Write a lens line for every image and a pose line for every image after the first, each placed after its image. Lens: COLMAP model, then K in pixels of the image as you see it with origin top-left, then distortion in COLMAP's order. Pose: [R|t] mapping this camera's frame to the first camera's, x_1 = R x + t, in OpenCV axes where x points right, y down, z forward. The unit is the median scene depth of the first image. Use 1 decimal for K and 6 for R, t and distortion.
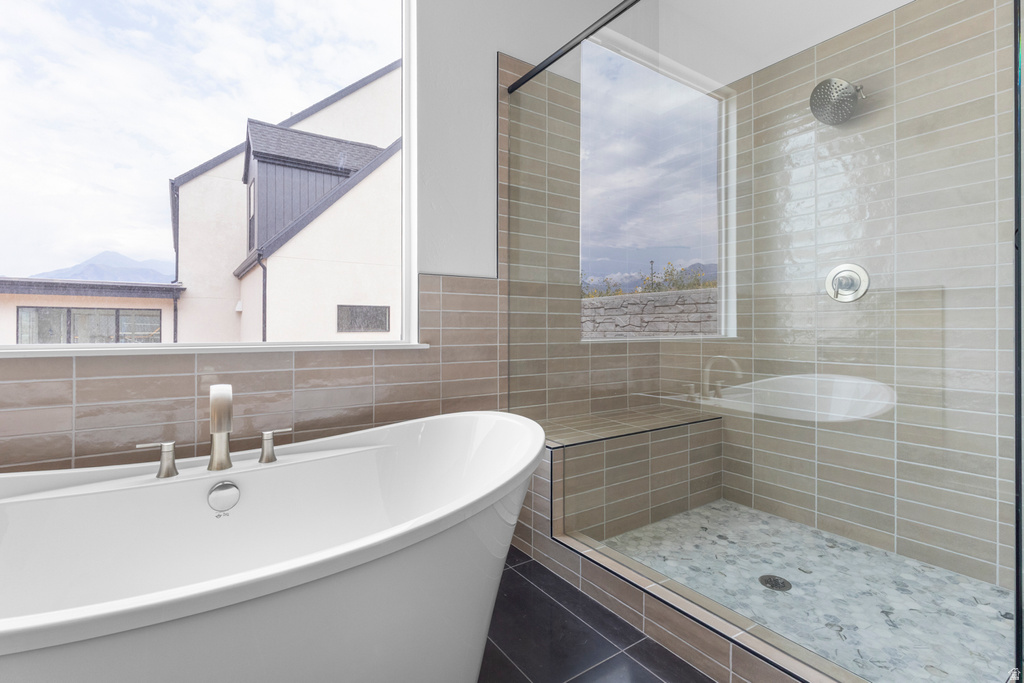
lens RADIAL K [[479.7, 0, 513.9], [0, 479.7, 332.6], [0, 0, 1]] dist [0.003434, 0.000298]
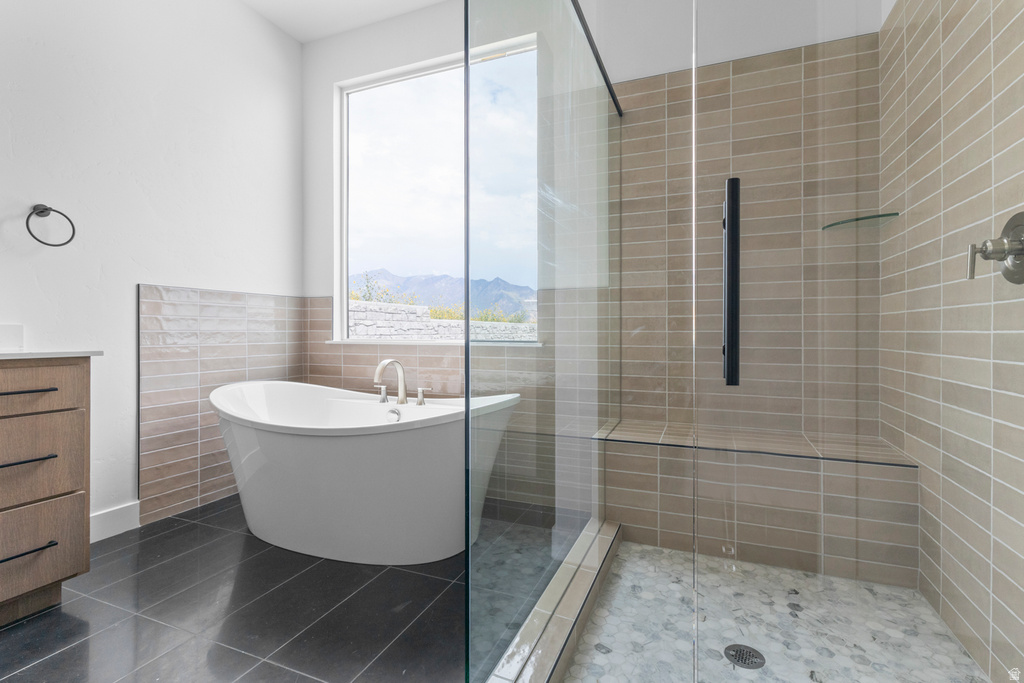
lens RADIAL K [[479.7, 0, 514.3], [0, 479.7, 335.5], [0, 0, 1]] dist [0.003434, 0.000298]
pose [[0.543241, 0.009192, -0.839527, 0.844741], [-0.005801, 0.999957, 0.007194, -0.006234], [0.839557, 0.000962, 0.543271, 0.217460]]
